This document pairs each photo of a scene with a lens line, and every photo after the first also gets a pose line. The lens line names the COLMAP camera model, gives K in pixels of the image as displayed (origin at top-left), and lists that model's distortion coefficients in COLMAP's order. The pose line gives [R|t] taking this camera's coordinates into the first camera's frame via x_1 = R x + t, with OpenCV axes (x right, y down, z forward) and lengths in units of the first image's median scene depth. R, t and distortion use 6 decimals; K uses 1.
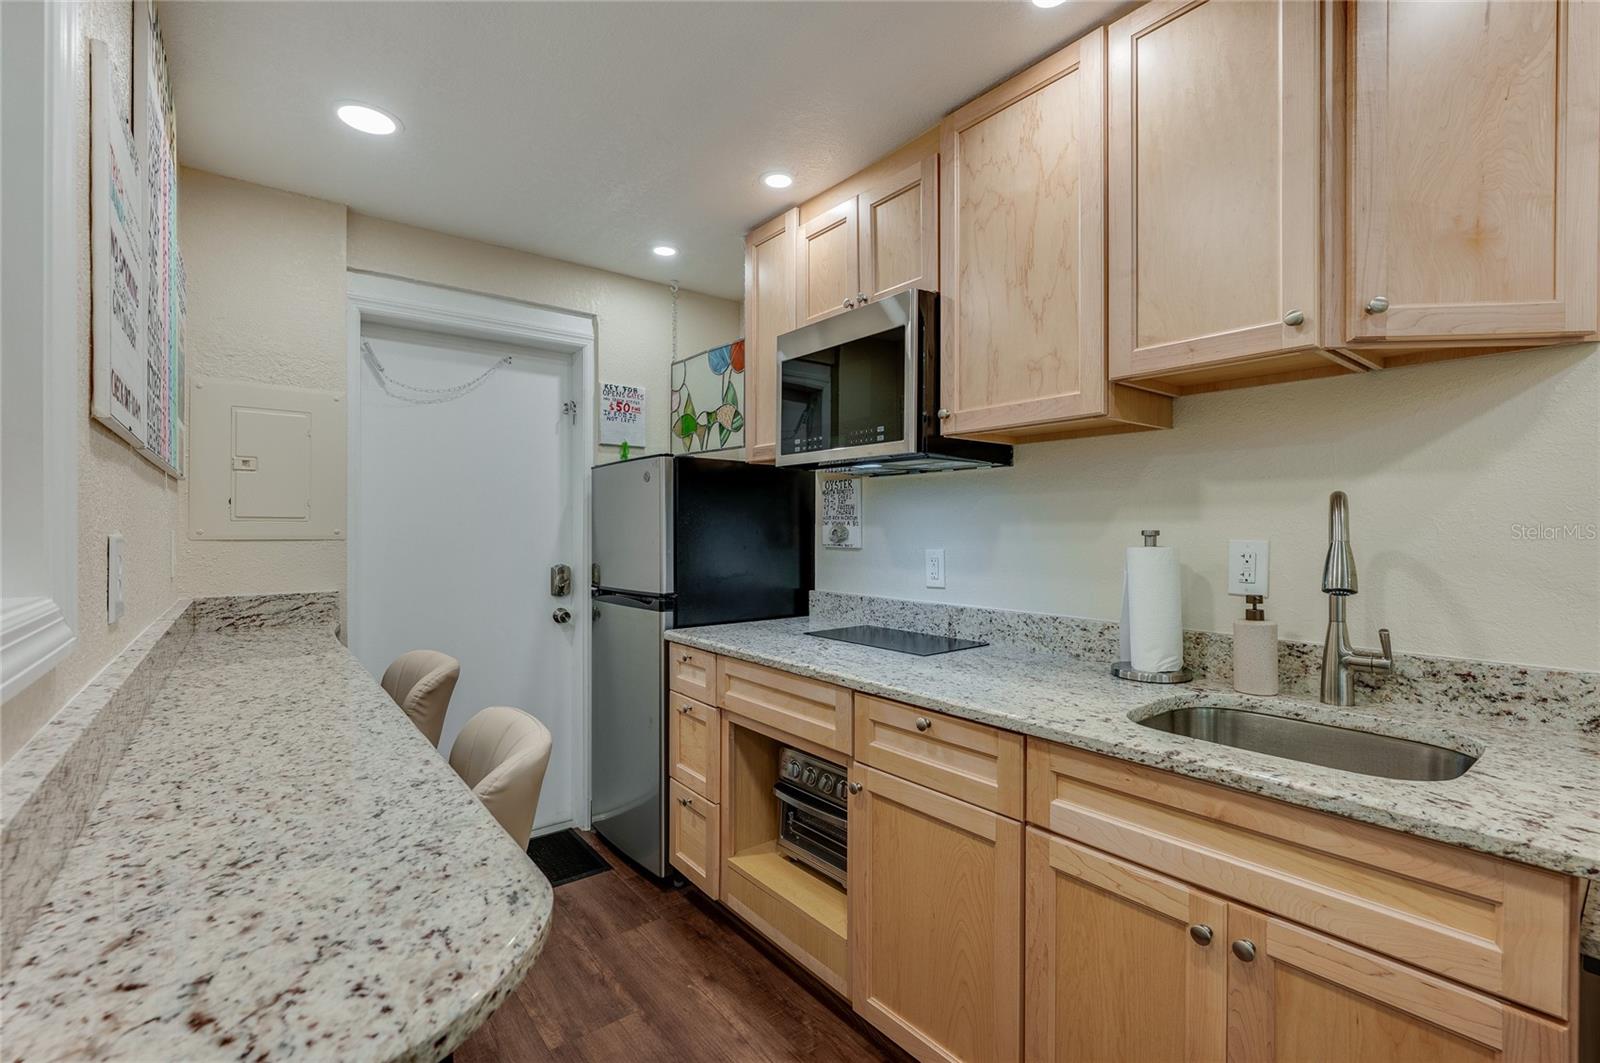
lens RADIAL K [[698.8, 0, 797.9], [0, 698.8, 529.8], [0, 0, 1]] dist [-0.008773, 0.000480]
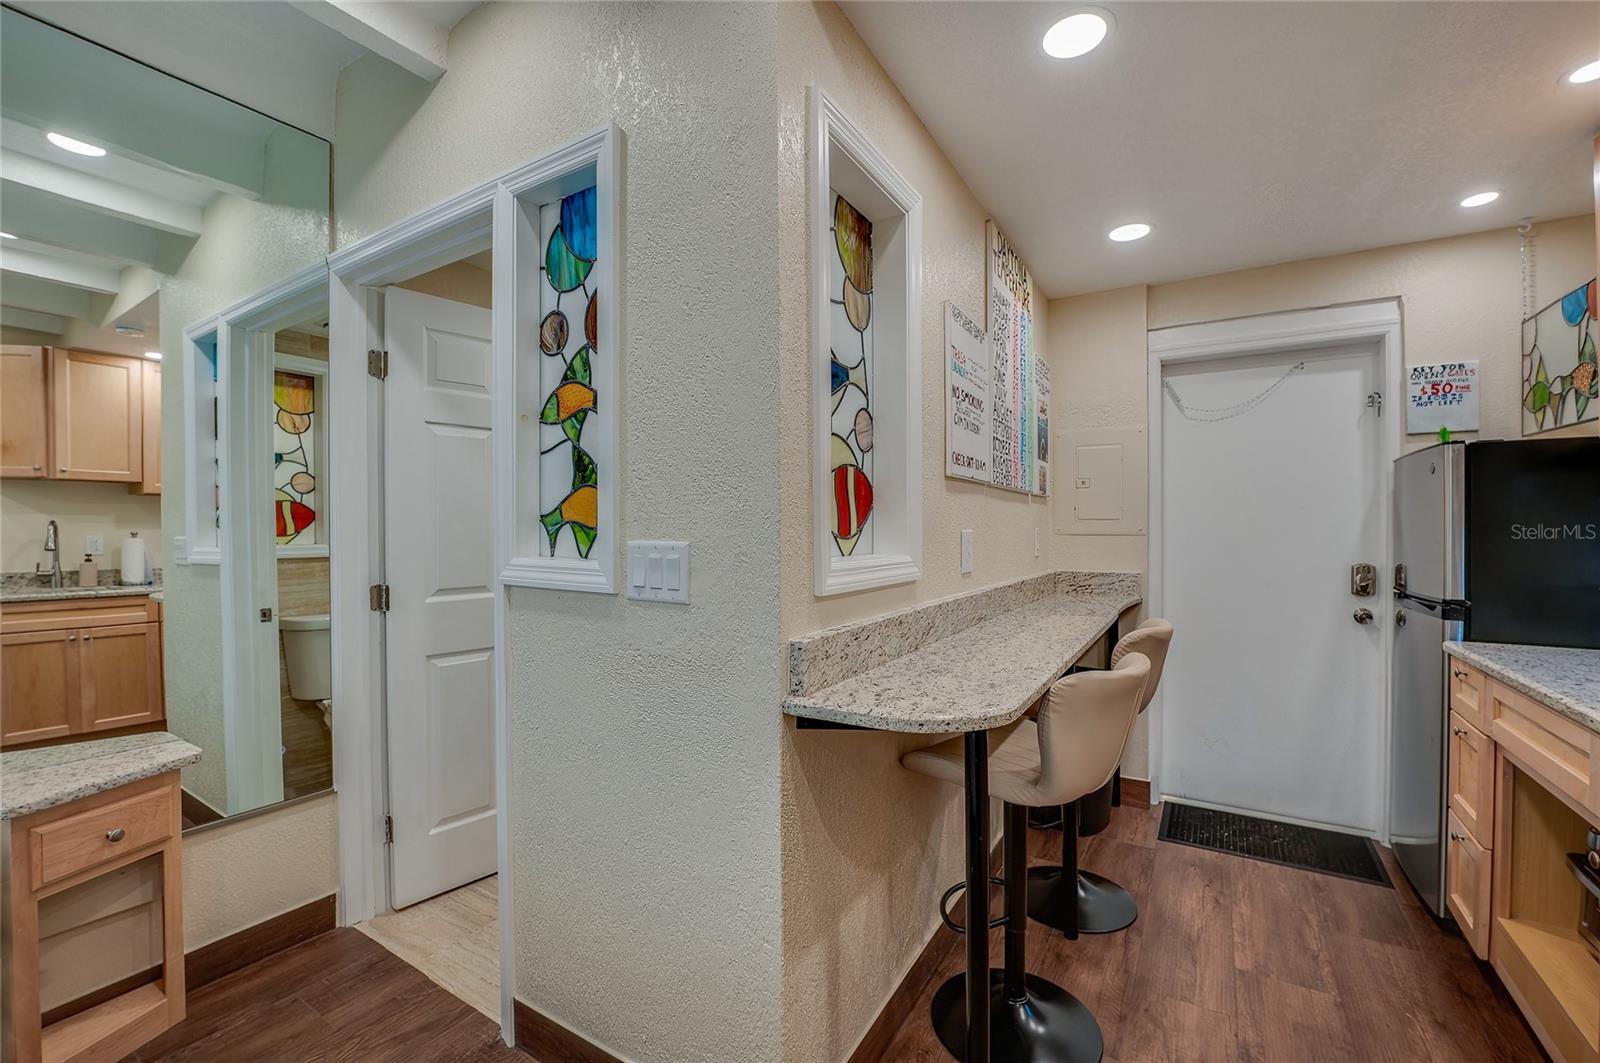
lens RADIAL K [[663.2, 0, 808.9], [0, 663.2, 531.1], [0, 0, 1]] dist [-0.016543, 0.000151]
pose [[0.349458, 0.004704, -0.936940, 0.302286], [0.000966, 0.999985, 0.005382, -0.000745], [0.936952, -0.002786, 0.349448, -0.047514]]
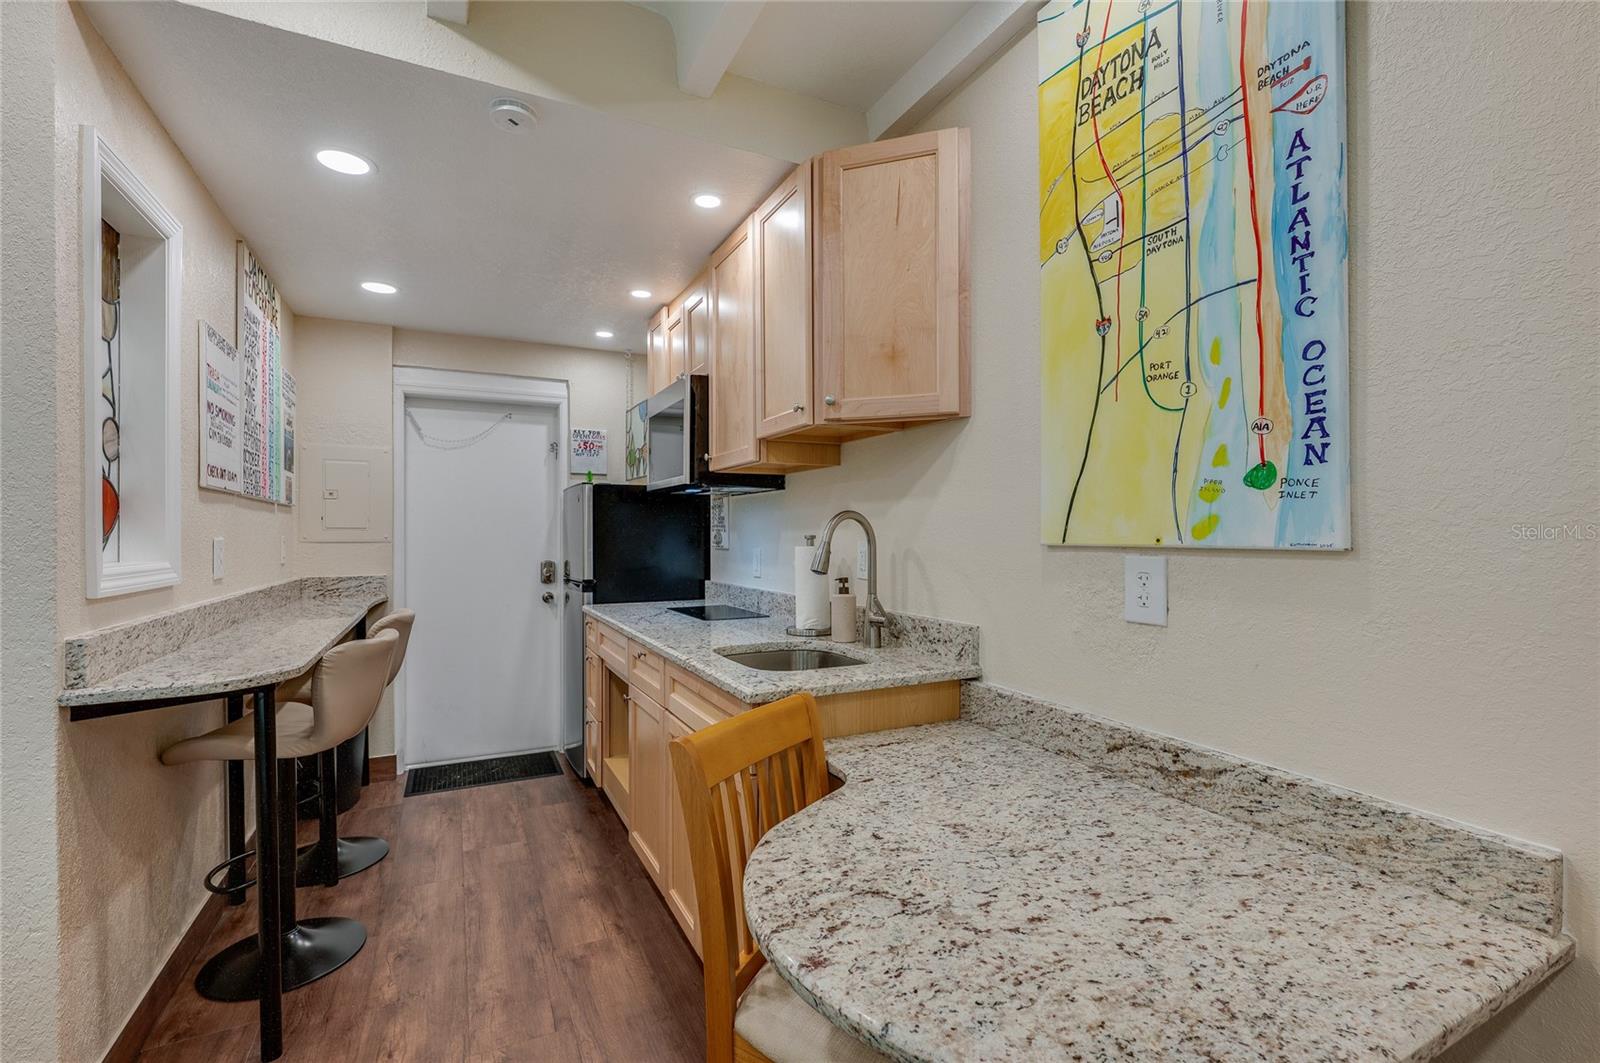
lens RADIAL K [[704.2, 0, 799.4], [0, 704.2, 532.0], [0, 0, 1]] dist [-0.014977, 0.001213]
pose [[0.978731, -0.002903, -0.205129, 0.540393], [0.002116, 0.999990, -0.004055, -0.000142], [0.205139, 0.003535, 0.978727, -0.326504]]
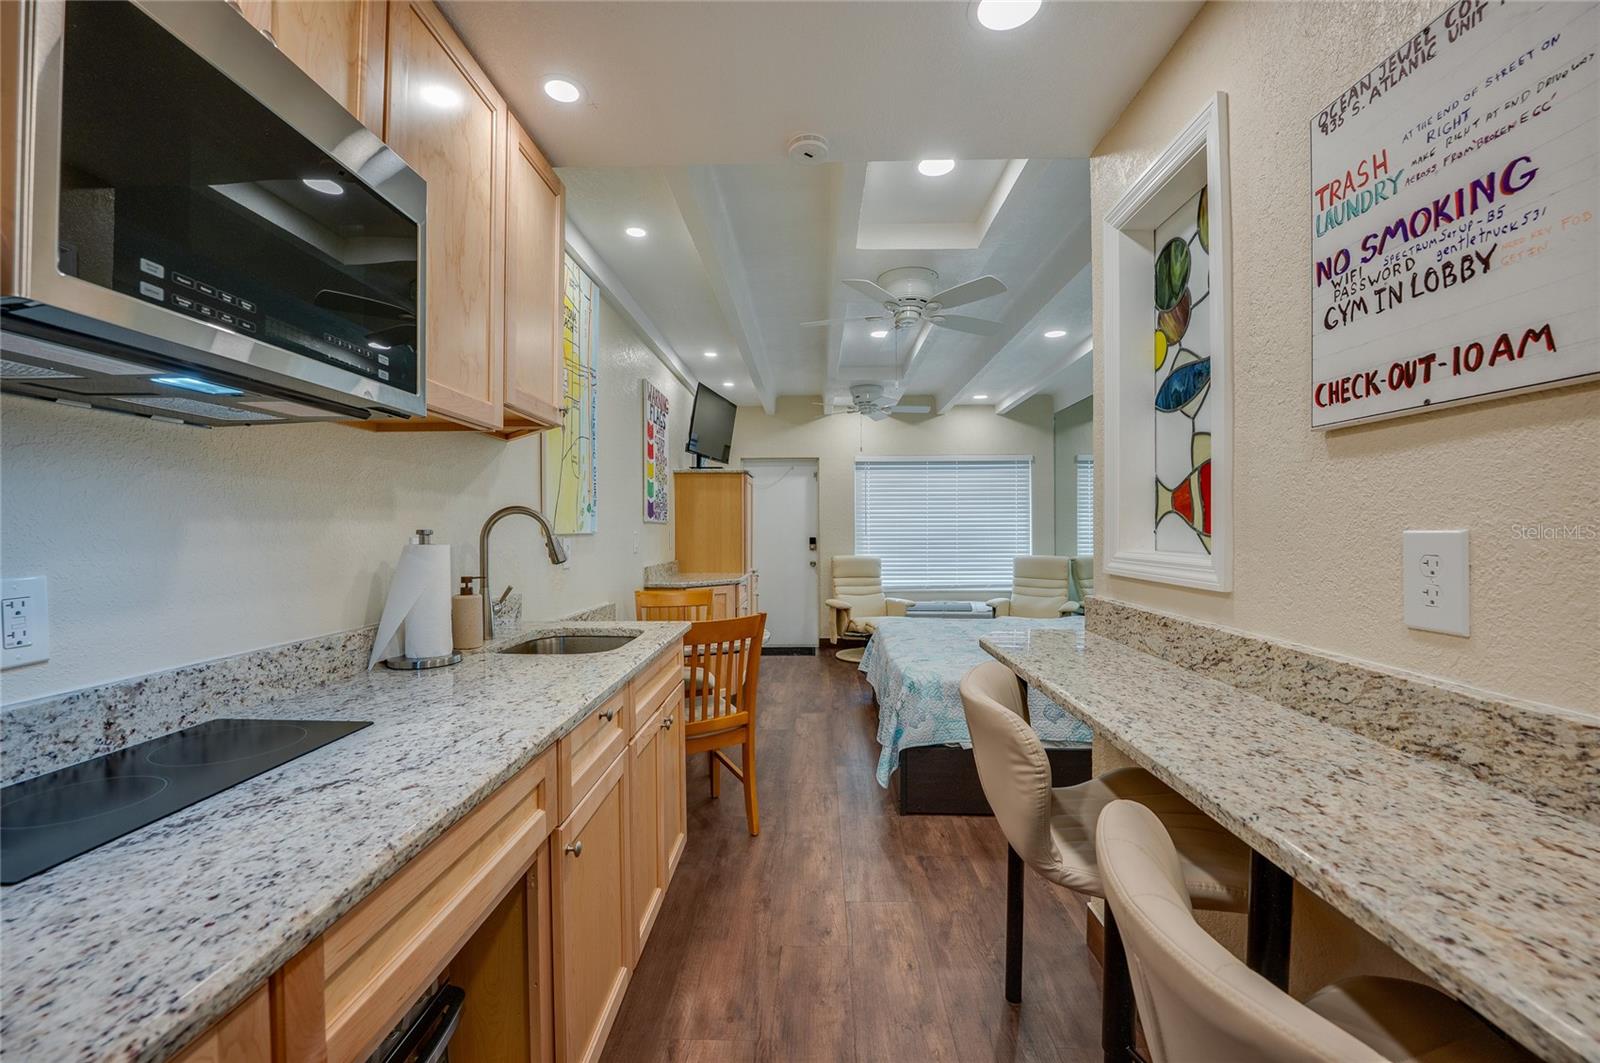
lens RADIAL K [[649.2, 0, 795.5], [0, 649.2, 539.8], [0, 0, 1]] dist [-0.013846, -0.000098]
pose [[-0.766717, -0.008844, 0.641924, -0.402658], [0.005068, 0.999791, 0.019827, -0.000245], [-0.641965, 0.018455, -0.766512, 0.958522]]
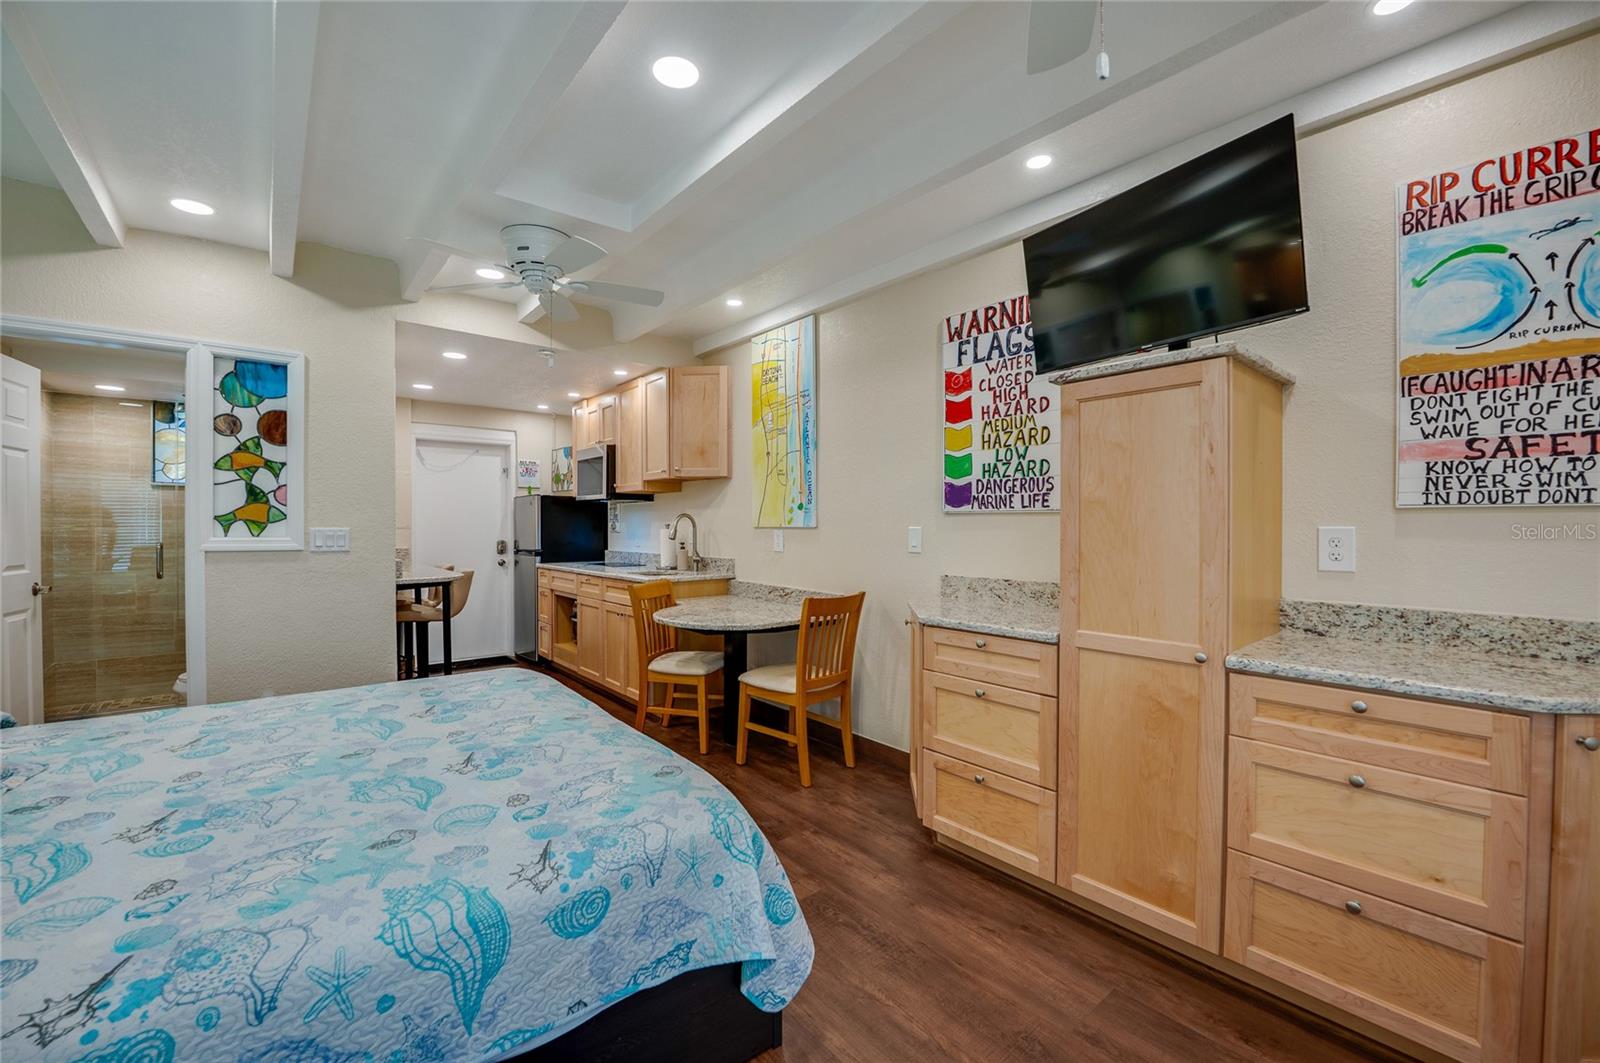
lens RADIAL K [[655.3, 0, 794.1], [0, 655.3, 525.5], [0, 0, 1]] dist [-0.010187, 0.000237]
pose [[0.999885, -0.001318, 0.015104, 0.716724], [0.001352, 0.999996, -0.002291, 0.010606], [-0.015101, 0.002311, 0.999883, -1.408644]]
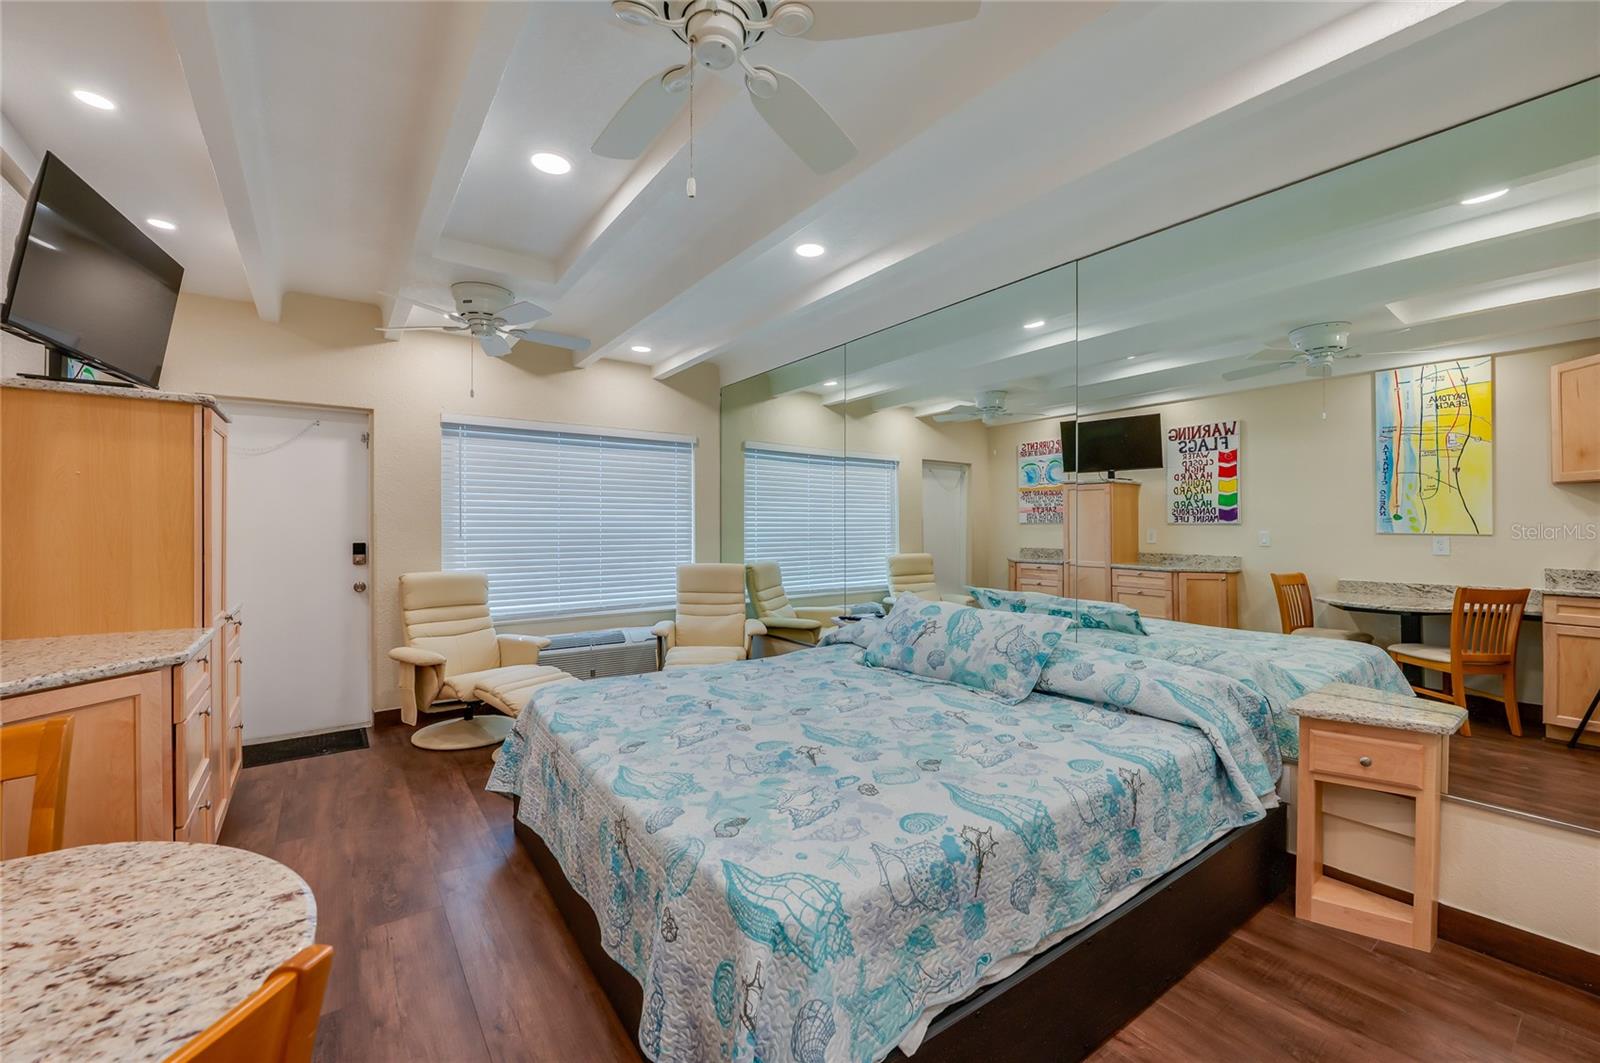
lens RADIAL K [[641.7, 0, 800.0], [0, 641.7, 531.5], [0, 0, 1]] dist [-0.011013, 0.000234]
pose [[-0.999591, -0.002799, 0.028471, 0.184034], [-0.002528, 0.999951, 0.009544, -0.002119], [-0.028497, 0.009468, -0.999549, 0.346748]]
